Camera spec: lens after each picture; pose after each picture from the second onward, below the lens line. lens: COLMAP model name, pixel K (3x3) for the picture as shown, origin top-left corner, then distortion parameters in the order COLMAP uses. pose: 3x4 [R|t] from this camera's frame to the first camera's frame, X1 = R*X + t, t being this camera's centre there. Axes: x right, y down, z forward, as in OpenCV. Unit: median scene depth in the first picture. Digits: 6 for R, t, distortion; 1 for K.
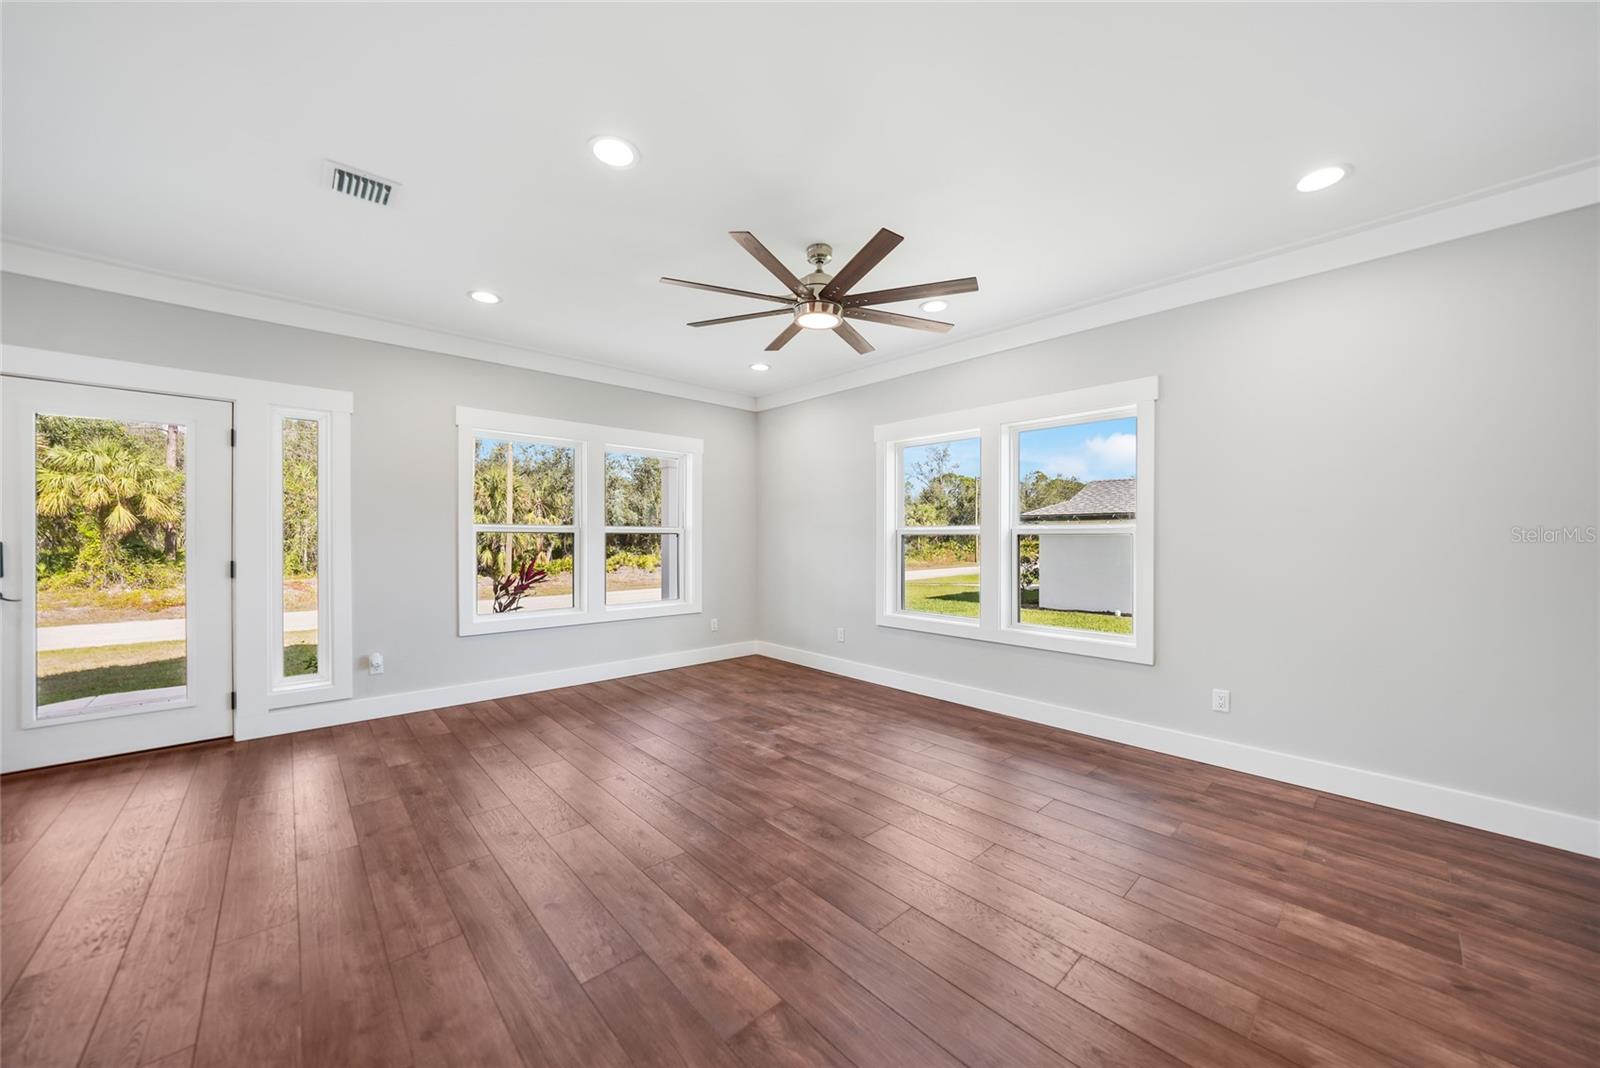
lens RADIAL K [[567.7, 0, 799.3], [0, 567.7, 532.0], [0, 0, 1]] dist [-0.026634, 0.005754]
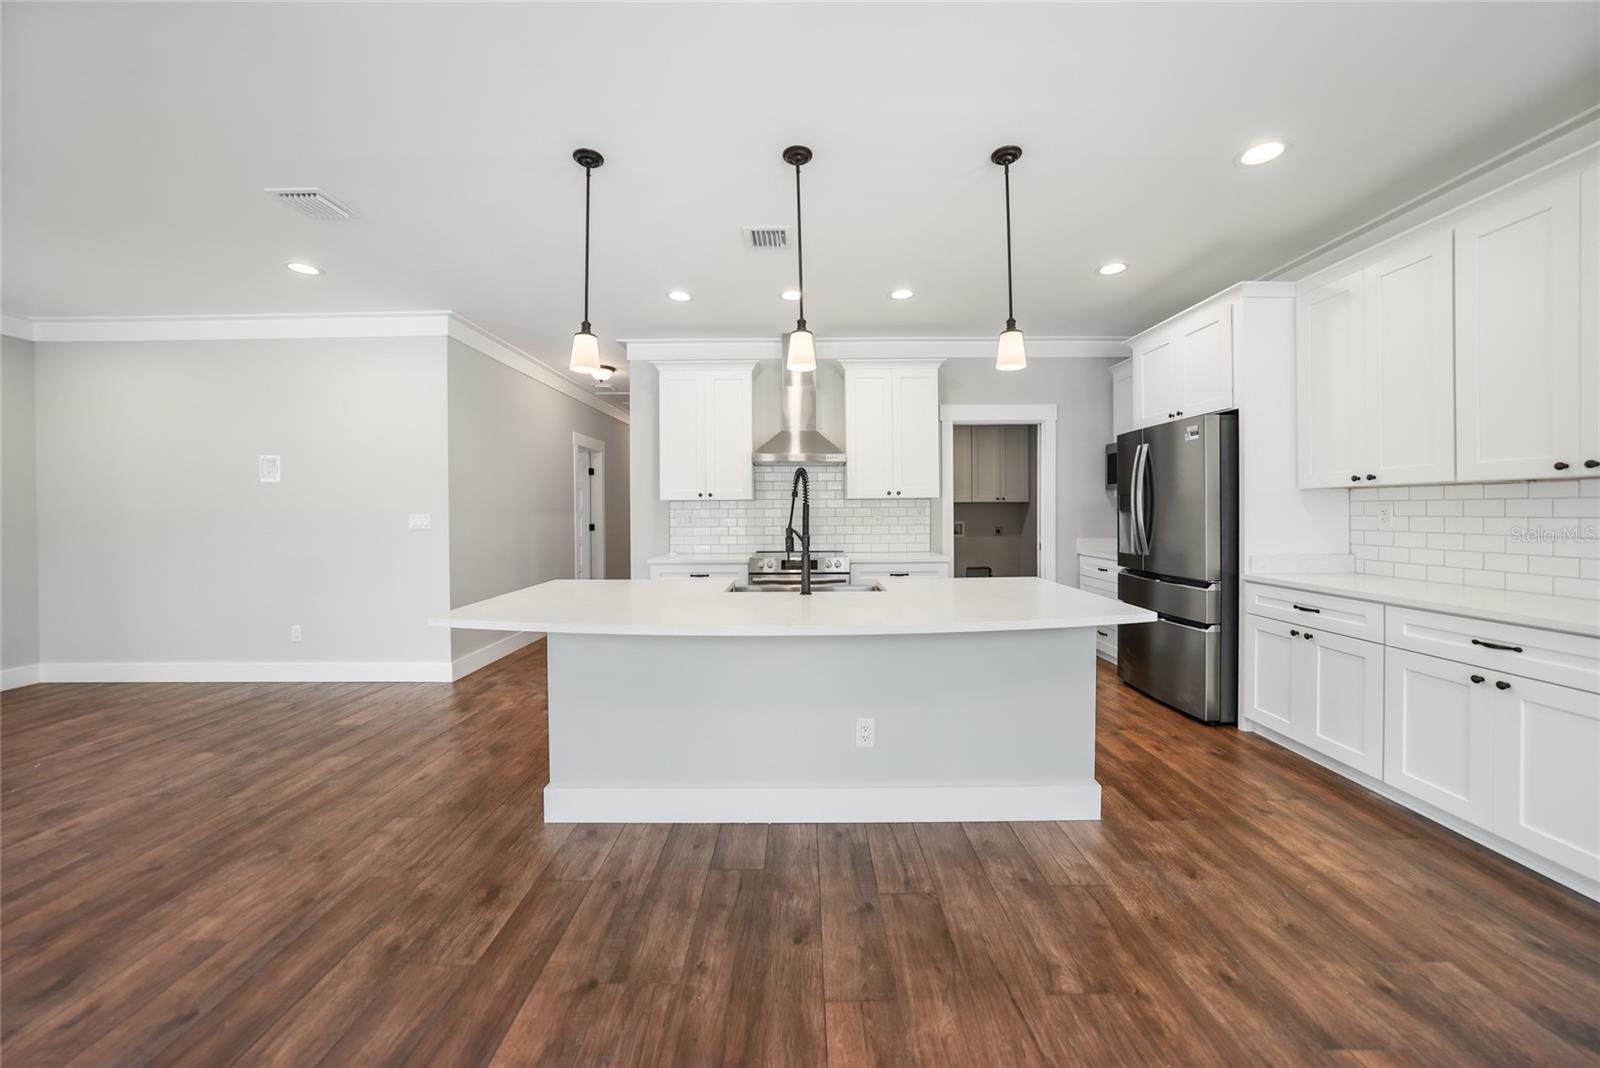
lens RADIAL K [[572.9, 0, 802.3], [0, 572.9, 516.4], [0, 0, 1]] dist [-0.026877, 0.006236]
pose [[-0.736287, -0.002540, 0.676665, -1.081664], [-0.000151, 0.999994, 0.003589, 0.000683], [-0.676669, 0.002540, -0.736283, 0.352181]]
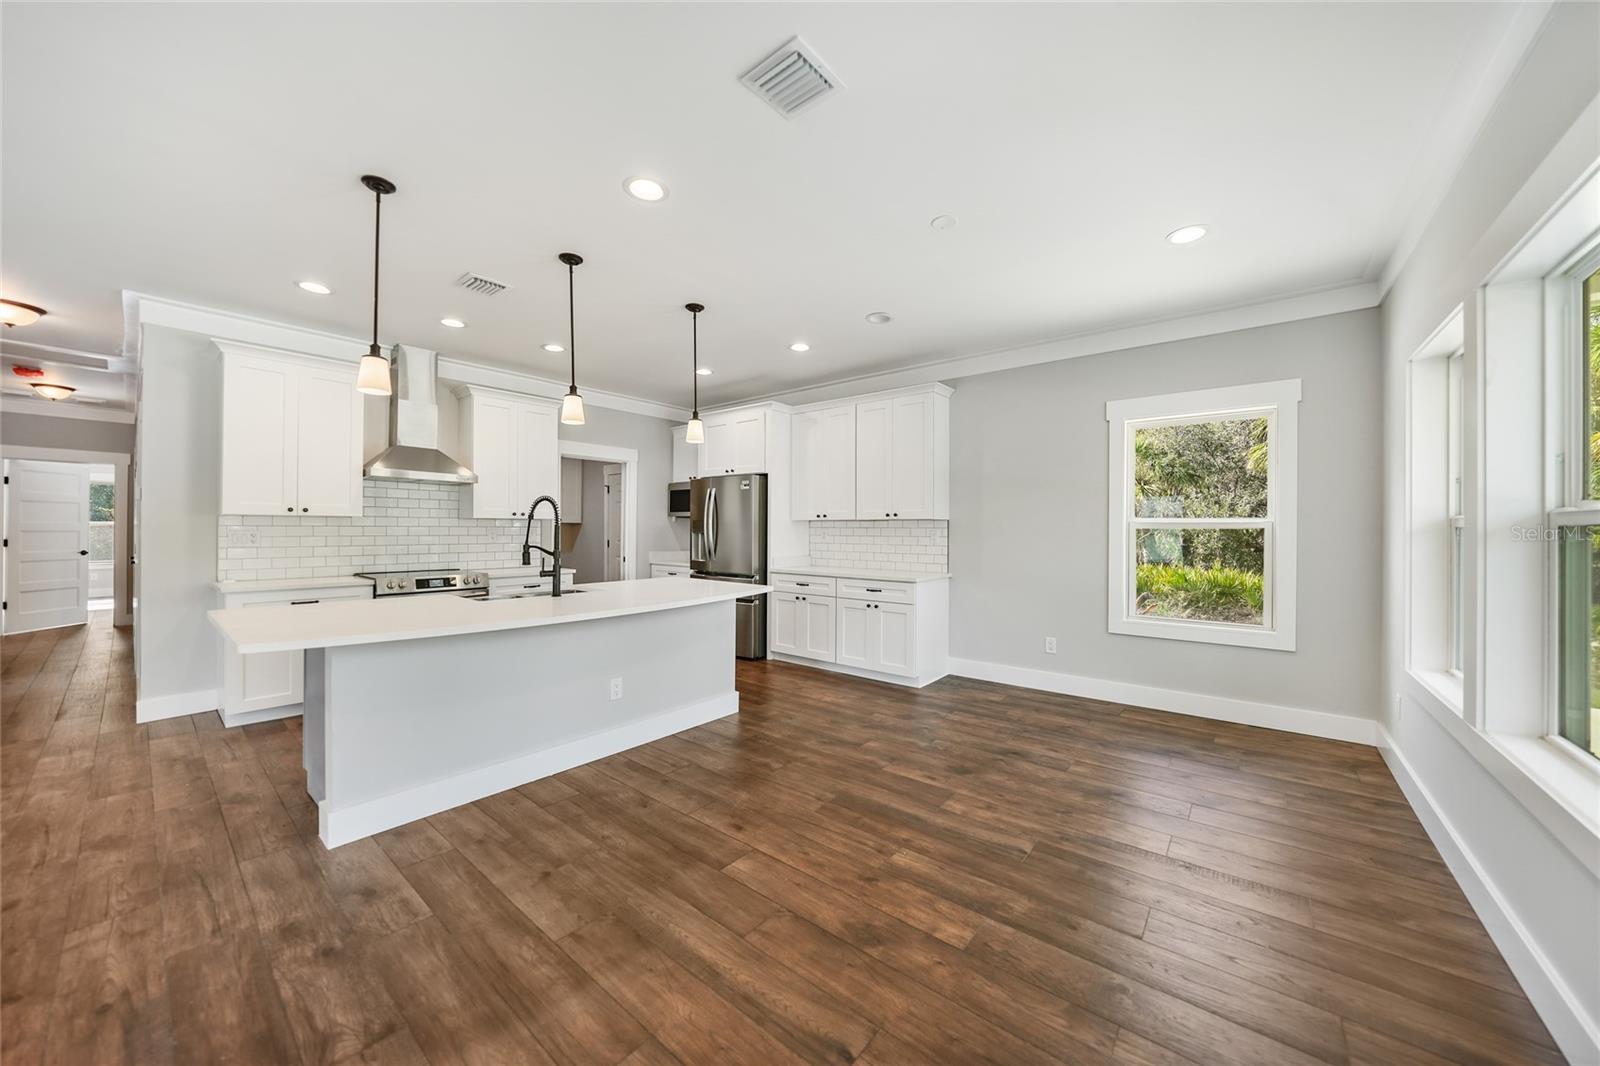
lens RADIAL K [[561.4, 0, 802.0], [0, 561.4, 532.4], [0, 0, 1]] dist [-0.027578, 0.005560]
pose [[-0.989641, -0.005104, -0.143473, -0.865684], [-0.004566, 0.999981, -0.004076, 0.000942], [0.143492, -0.003379, -0.989646, 0.743480]]
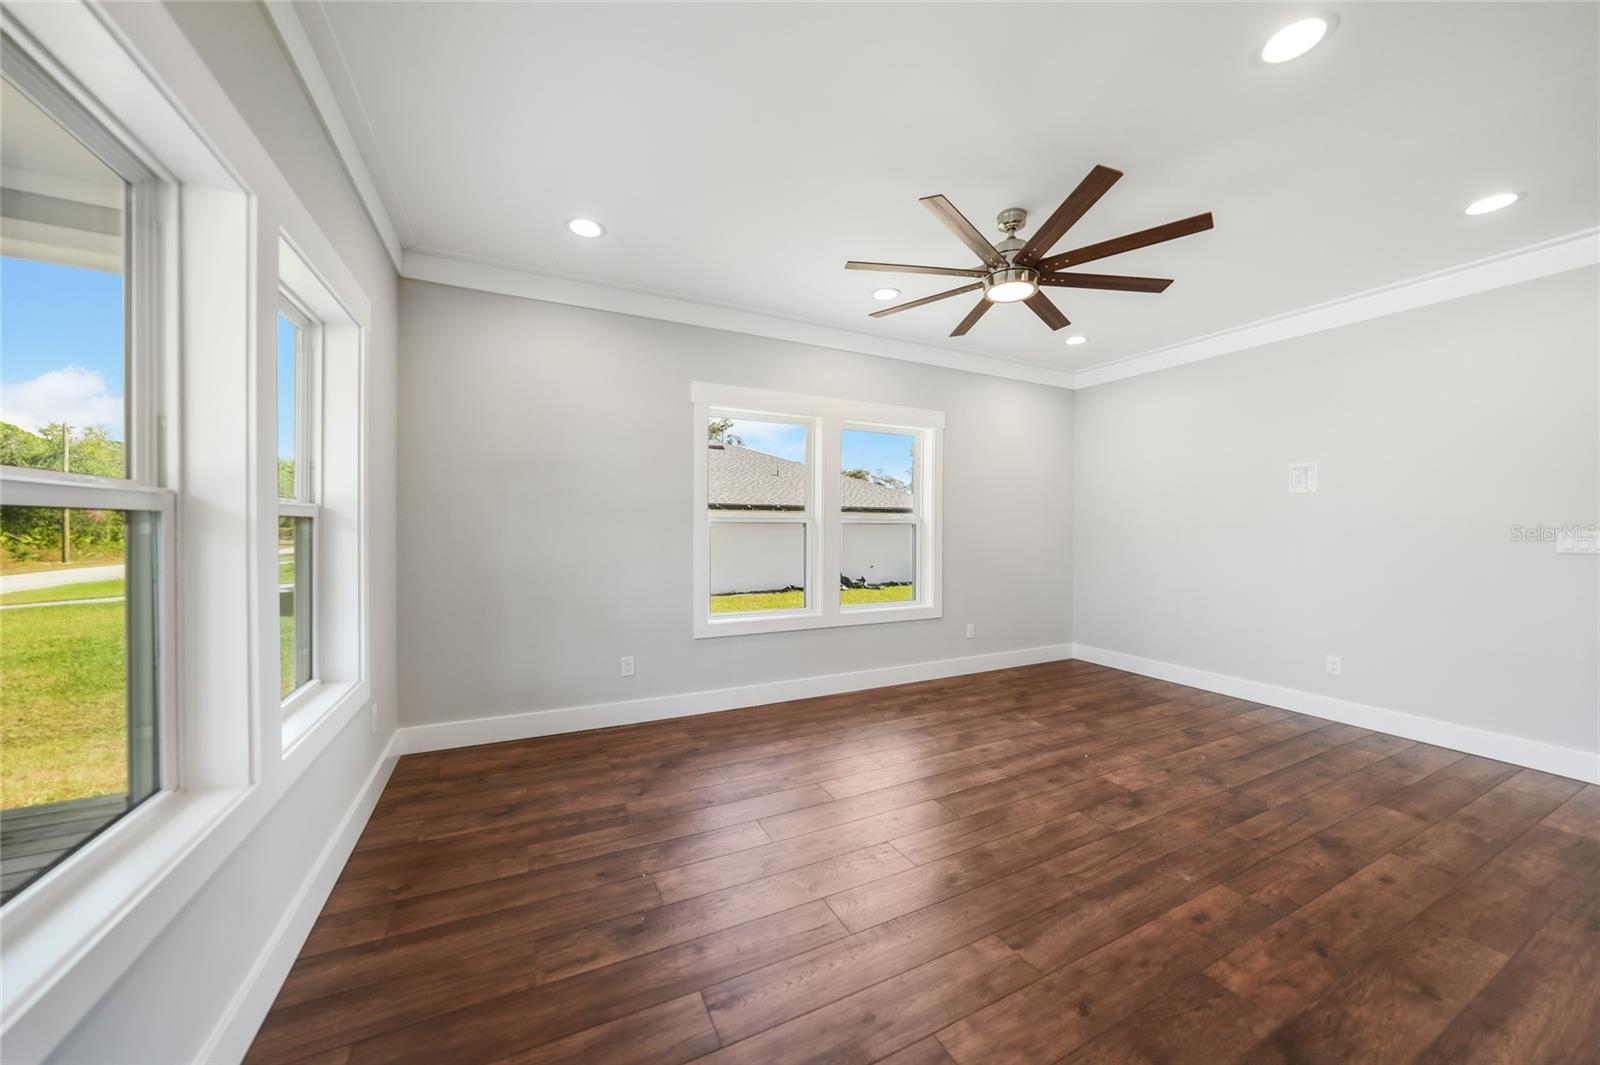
lens RADIAL K [[561.4, 0, 802.0], [0, 561.4, 531.9], [0, 0, 1]] dist [-0.027578, 0.005560]
pose [[0.279796, -0.010244, 0.960005, -0.744074], [-0.013355, 0.999805, 0.014561, 0.003848], [-0.959967, -0.016895, 0.279605, 0.858517]]
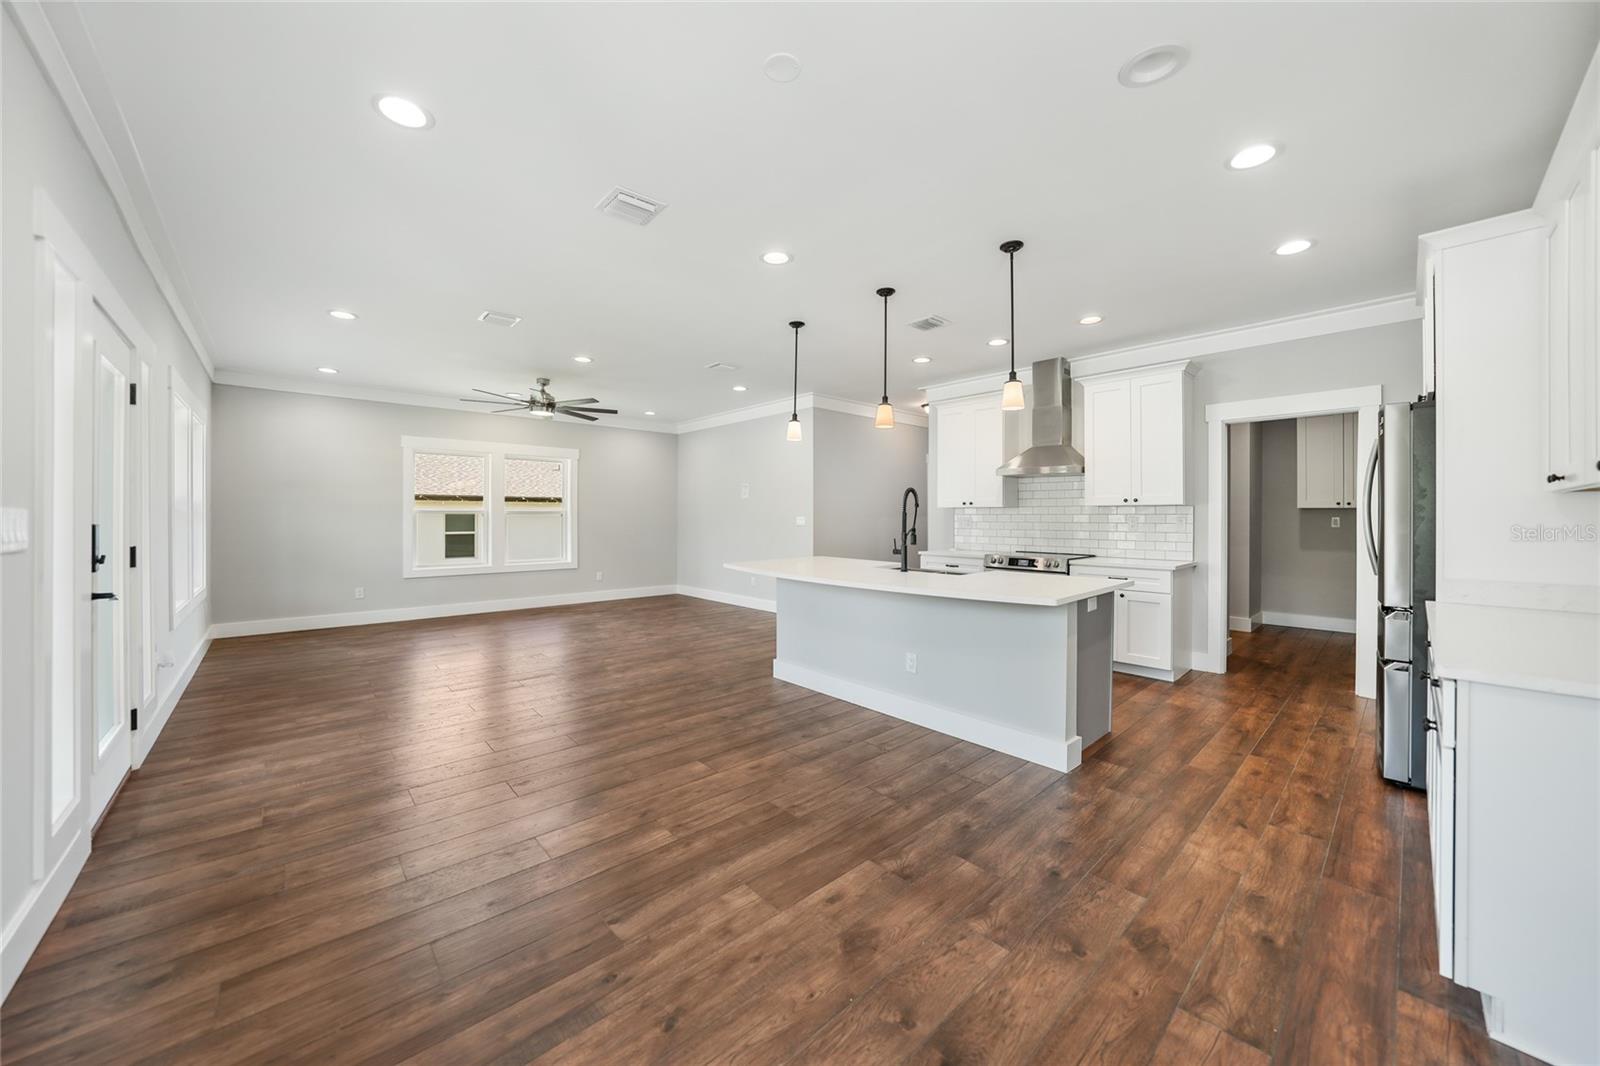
lens RADIAL K [[567.7, 0, 799.3], [0, 567.7, 531.0], [0, 0, 1]] dist [-0.026634, 0.005754]
pose [[0.000237, -0.029248, 0.999572, -1.654522], [-0.010590, 0.999516, 0.029249, -0.006428], [-0.999944, -0.010593, -0.000073, 0.031384]]
